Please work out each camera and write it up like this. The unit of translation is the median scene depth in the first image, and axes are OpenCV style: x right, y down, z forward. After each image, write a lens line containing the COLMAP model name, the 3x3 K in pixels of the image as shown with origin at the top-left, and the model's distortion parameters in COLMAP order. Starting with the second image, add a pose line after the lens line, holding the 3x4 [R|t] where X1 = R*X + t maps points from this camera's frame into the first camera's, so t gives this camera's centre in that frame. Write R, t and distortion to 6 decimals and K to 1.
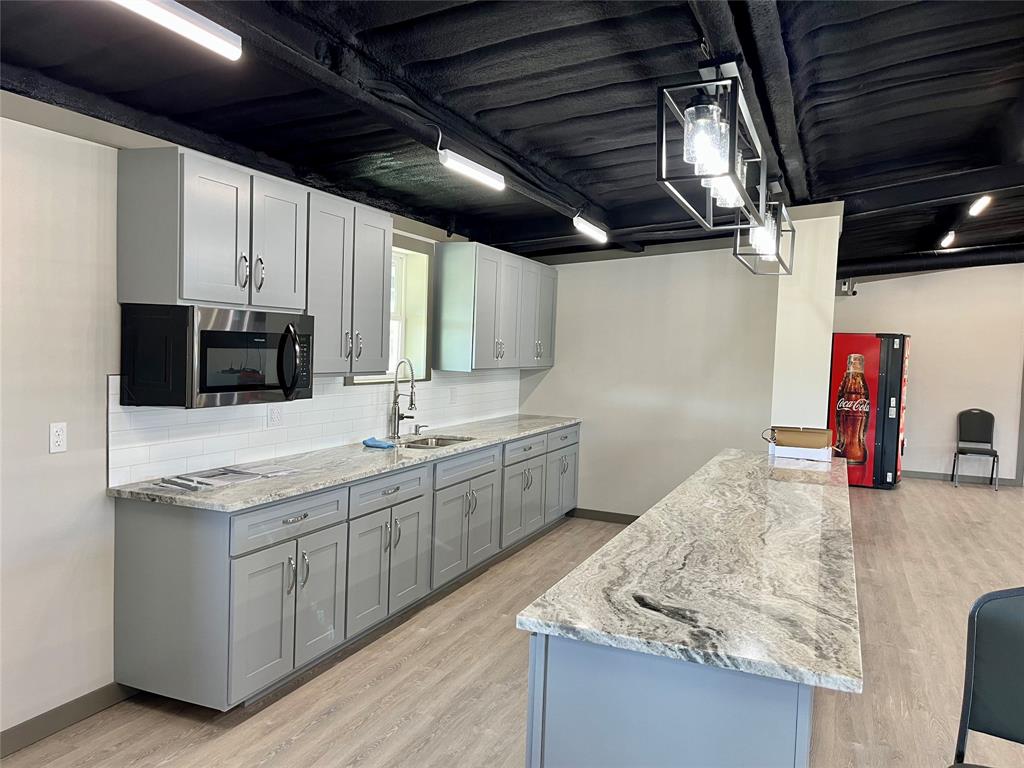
lens RADIAL K [[691.2, 0, 512.0], [0, 691.2, 384.0], [0, 0, 1]] dist [0.005842, 0.000727]
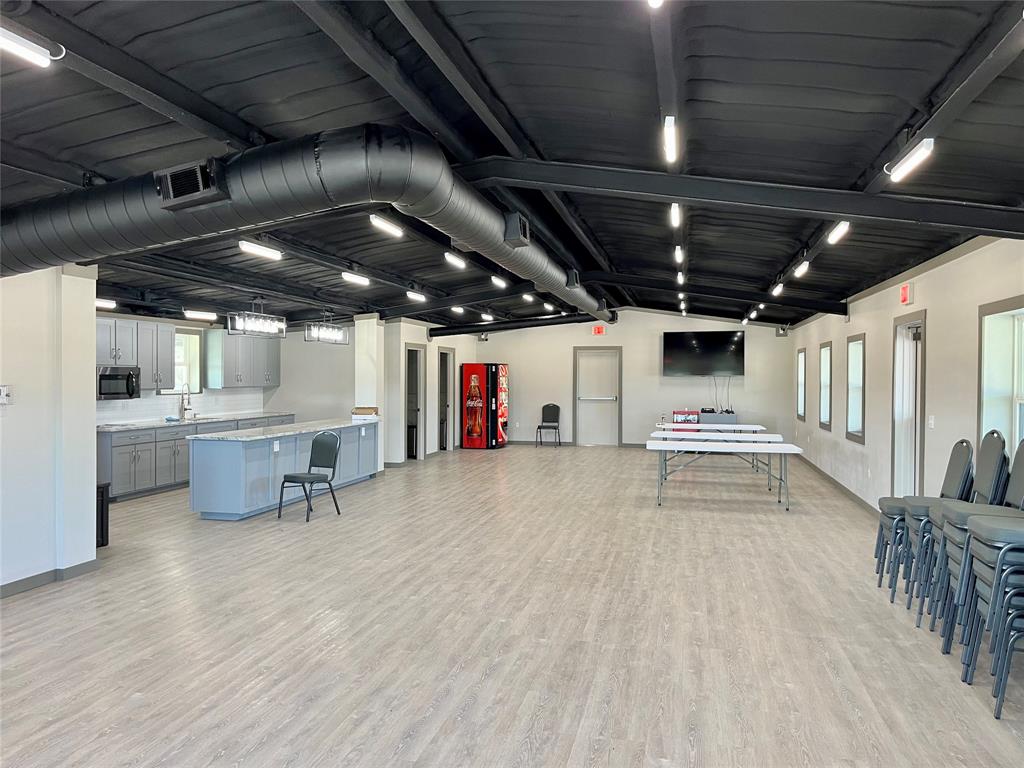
lens RADIAL K [[691.2, 0, 512.0], [0, 691.2, 384.0], [0, 0, 1]] dist [0.005842, 0.000727]
pose [[0.981537, -0.029924, 0.188916, 0.457823], [0.037019, 0.998731, -0.034143, 0.081938], [-0.187654, 0.040506, 0.981400, -1.408060]]
